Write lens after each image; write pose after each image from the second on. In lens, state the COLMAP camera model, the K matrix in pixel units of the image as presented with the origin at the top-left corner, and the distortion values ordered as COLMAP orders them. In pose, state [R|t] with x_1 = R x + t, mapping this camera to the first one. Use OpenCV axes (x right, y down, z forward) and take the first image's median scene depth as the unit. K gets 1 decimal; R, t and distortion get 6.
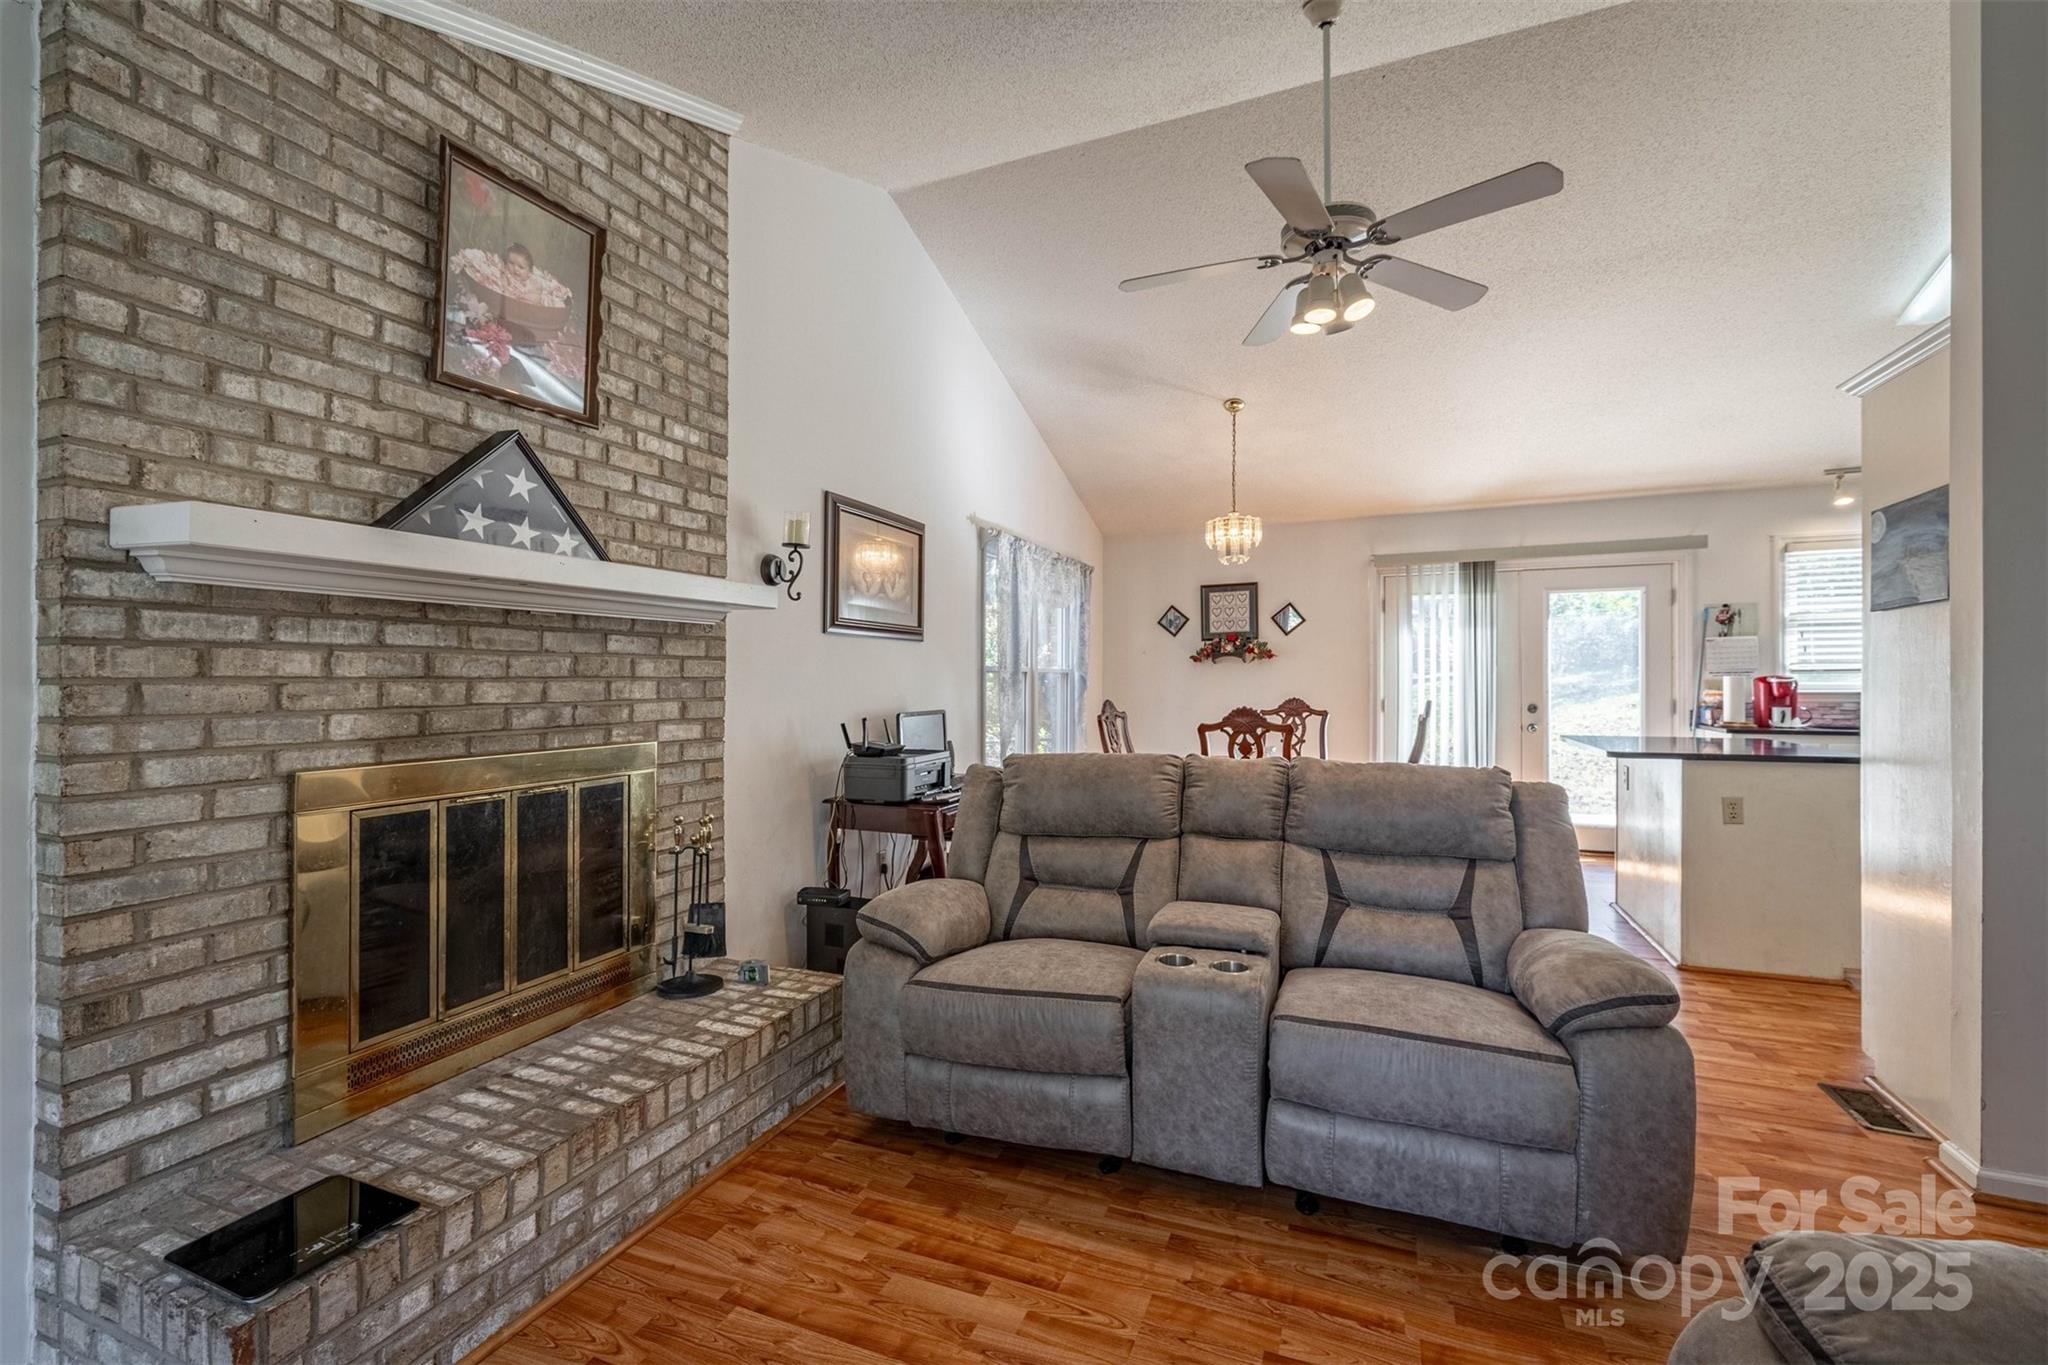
lens RADIAL K [[866.6, 0, 1015.8], [0, 866.6, 665.4], [0, 0, 1]] dist [0.001606, 0.000205]
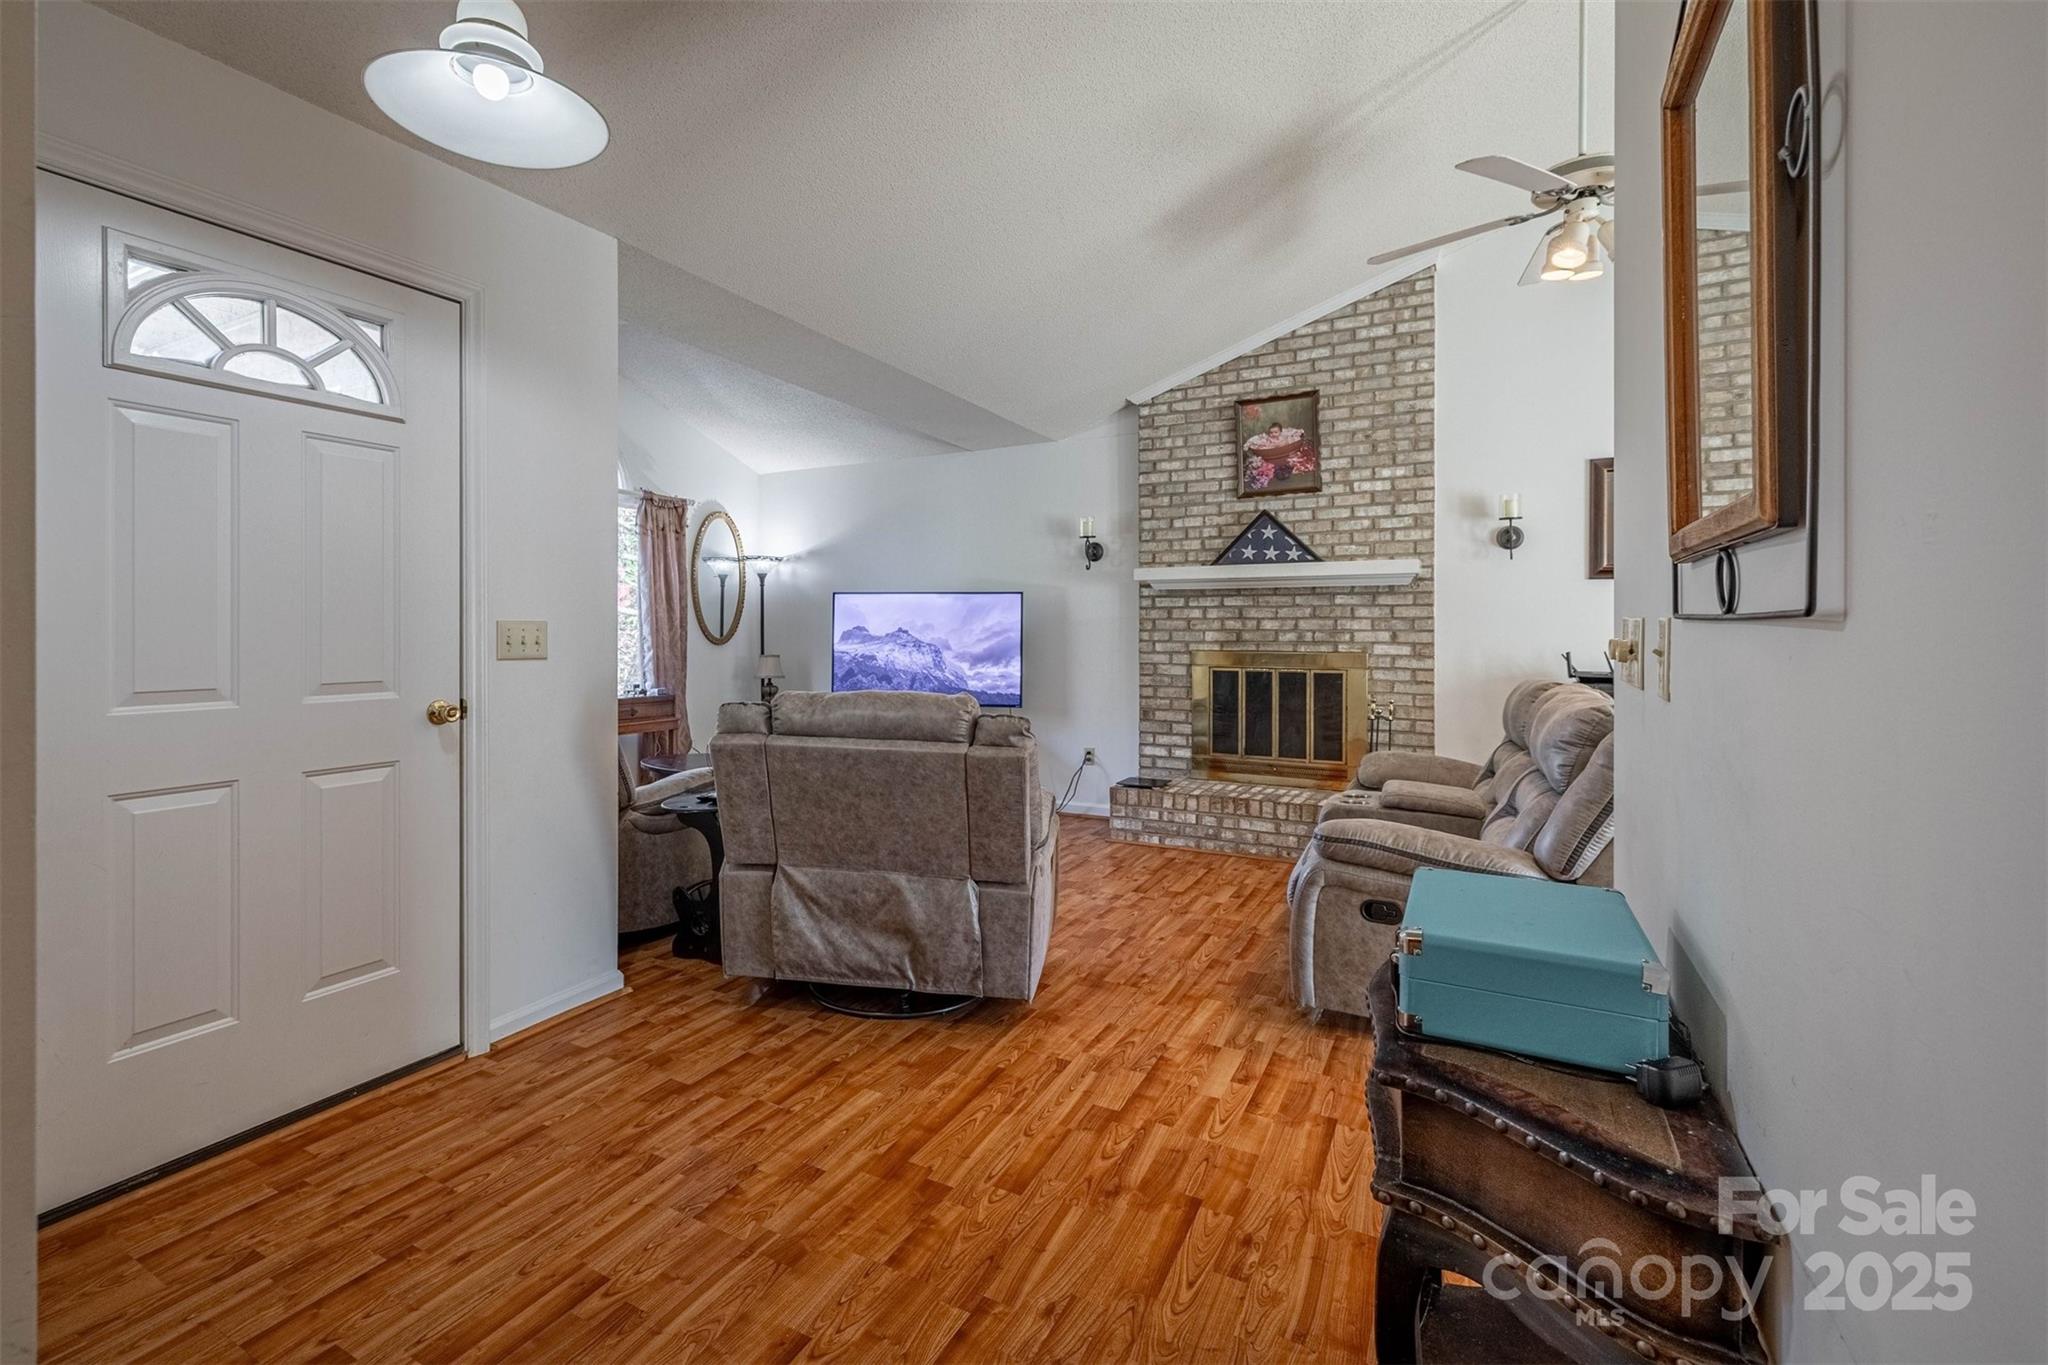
lens RADIAL K [[910.9, 0, 978.2], [0, 910.9, 590.3], [0, 0, 1]] dist [0.002644, -0.000849]
pose [[-0.102073, -0.039468, -0.993994, 1.789974], [0.014524, 0.999047, -0.041160, 0.027638], [0.994671, -0.018639, -0.101402, 0.469394]]
